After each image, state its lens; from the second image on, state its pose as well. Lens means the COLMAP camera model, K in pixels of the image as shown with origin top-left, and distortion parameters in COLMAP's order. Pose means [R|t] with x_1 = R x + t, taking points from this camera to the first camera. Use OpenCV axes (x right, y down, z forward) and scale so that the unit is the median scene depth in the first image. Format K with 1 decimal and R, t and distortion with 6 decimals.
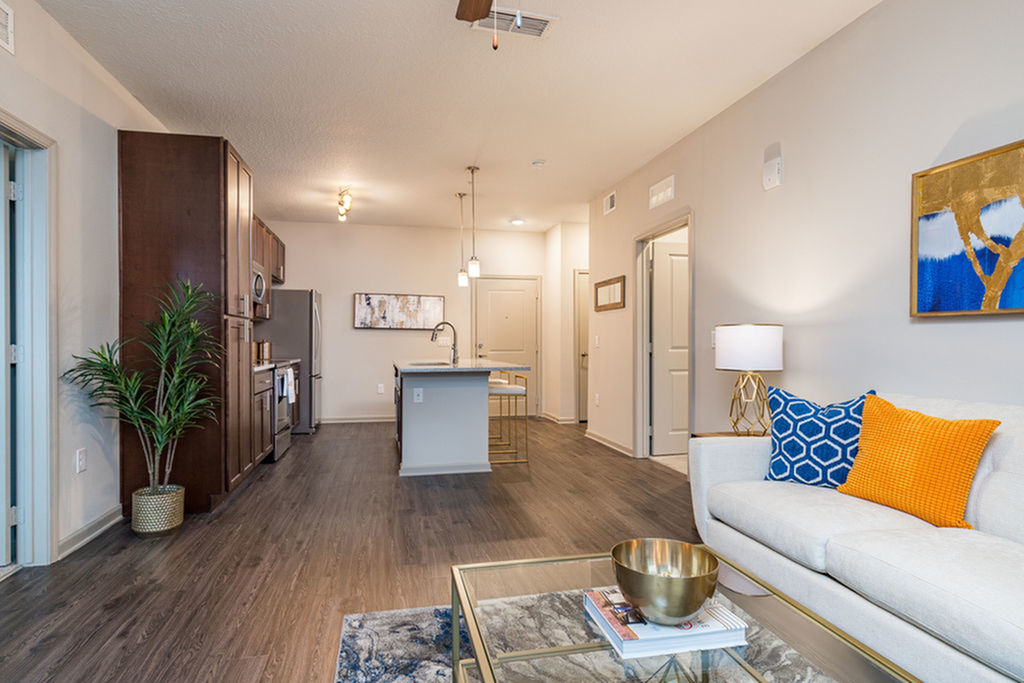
lens RADIAL K [[546.1, 0, 512.0], [0, 546.1, 341.5], [0, 0, 1]] dist [0.000506, 0.000136]
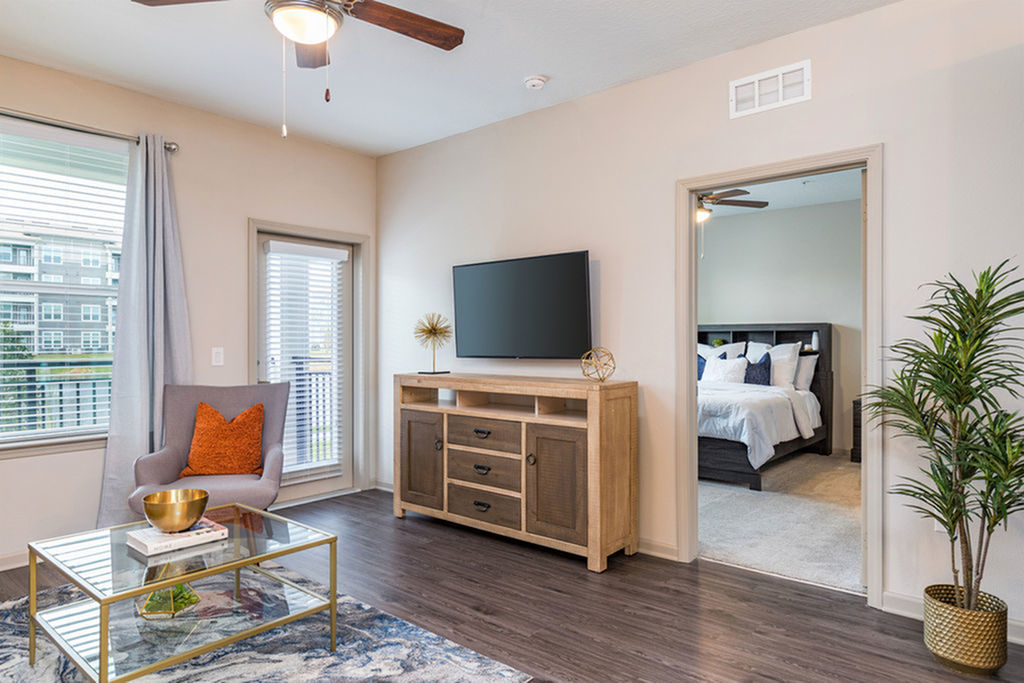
lens RADIAL K [[634.3, 0, 512.0], [0, 634.3, 341.5], [0, 0, 1]] dist [-0.000203, -0.000026]
pose [[-0.804038, 0.002940, -0.594571, 0.157647], [0.003424, 0.999994, 0.000314, -0.024704], [0.594569, -0.001783, -0.804043, 0.835998]]
